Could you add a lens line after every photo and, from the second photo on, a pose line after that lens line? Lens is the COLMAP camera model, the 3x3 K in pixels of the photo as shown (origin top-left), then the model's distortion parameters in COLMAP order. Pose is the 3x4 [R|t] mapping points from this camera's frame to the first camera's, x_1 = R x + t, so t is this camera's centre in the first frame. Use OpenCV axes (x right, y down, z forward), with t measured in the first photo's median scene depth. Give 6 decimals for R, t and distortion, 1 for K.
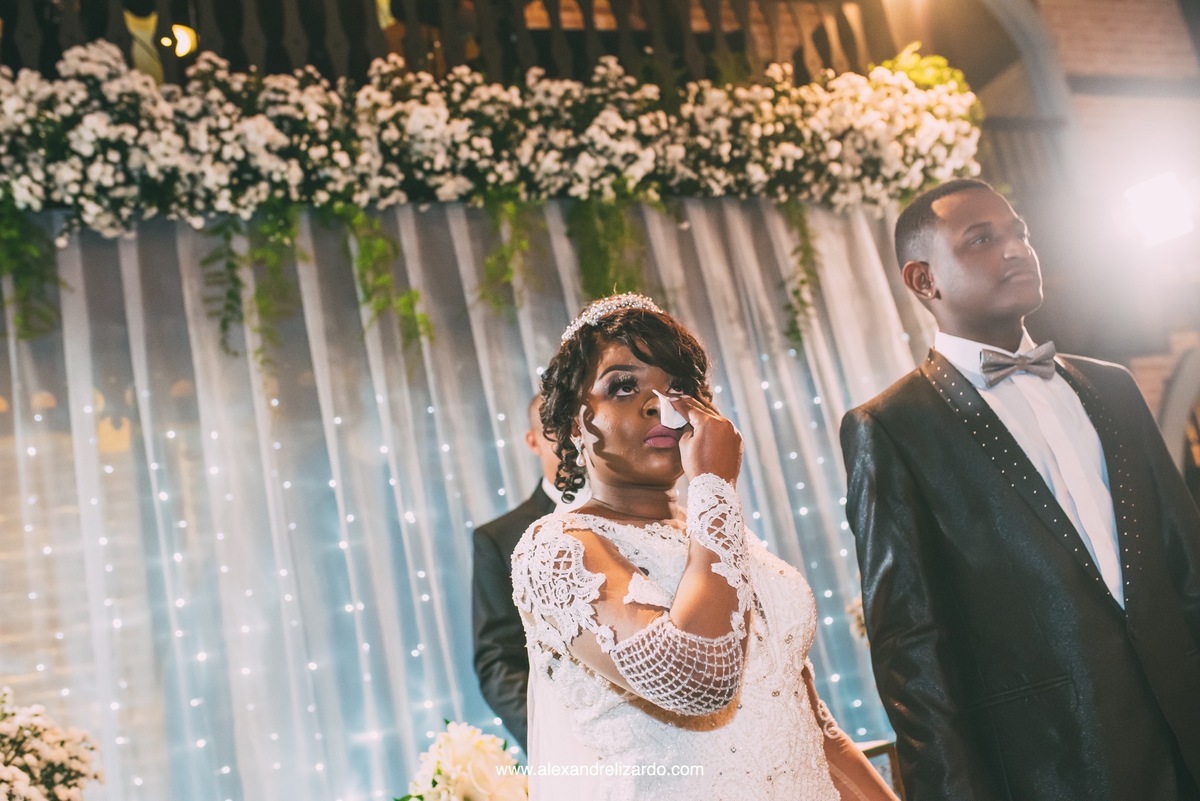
lens RADIAL K [[1214.4, 0, 597.1], [0, 1214.4, 375.4], [0, 0, 1]] dist [-0.094919, 0.160437]
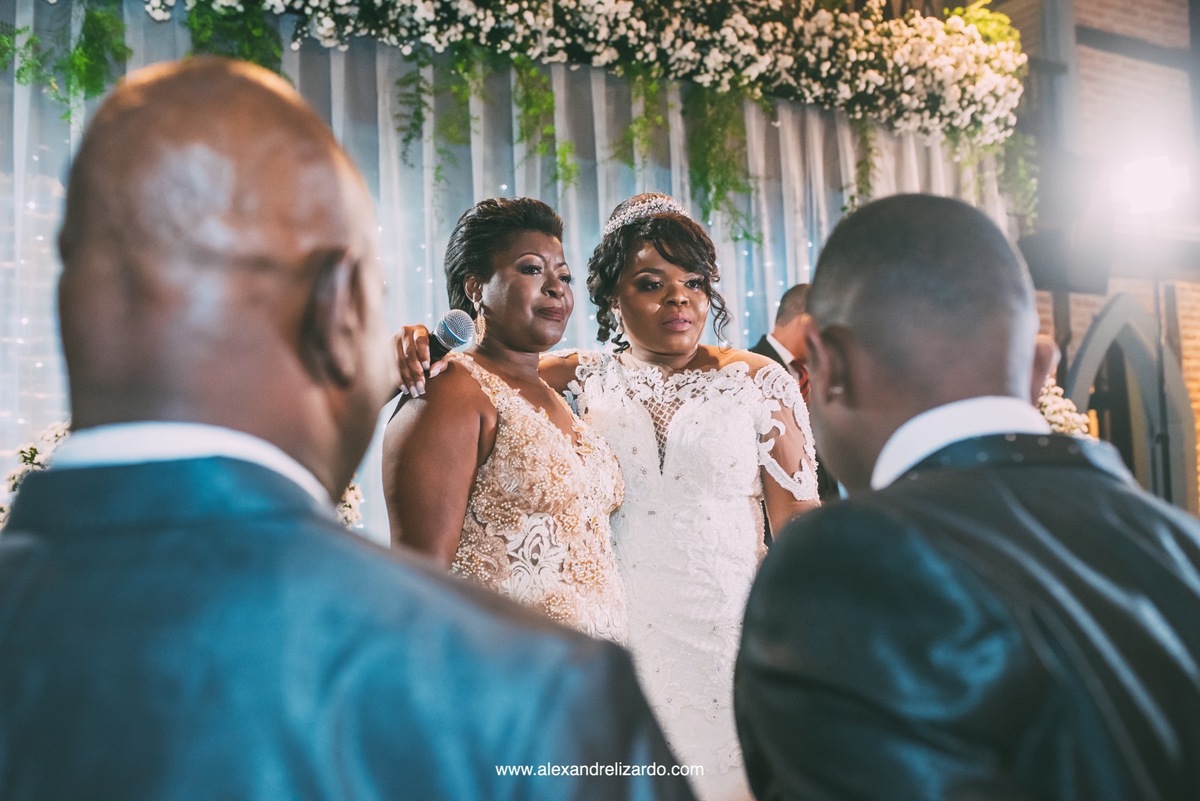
lens RADIAL K [[1214.4, 0, 597.1], [0, 1214.4, 375.4], [0, 0, 1]] dist [-0.094919, 0.160437]
pose [[0.977821, 0.182452, 0.102846, -0.177860], [-0.195863, 0.970519, 0.140462, -0.017499], [-0.074186, -0.157491, 0.984730, -0.182261]]
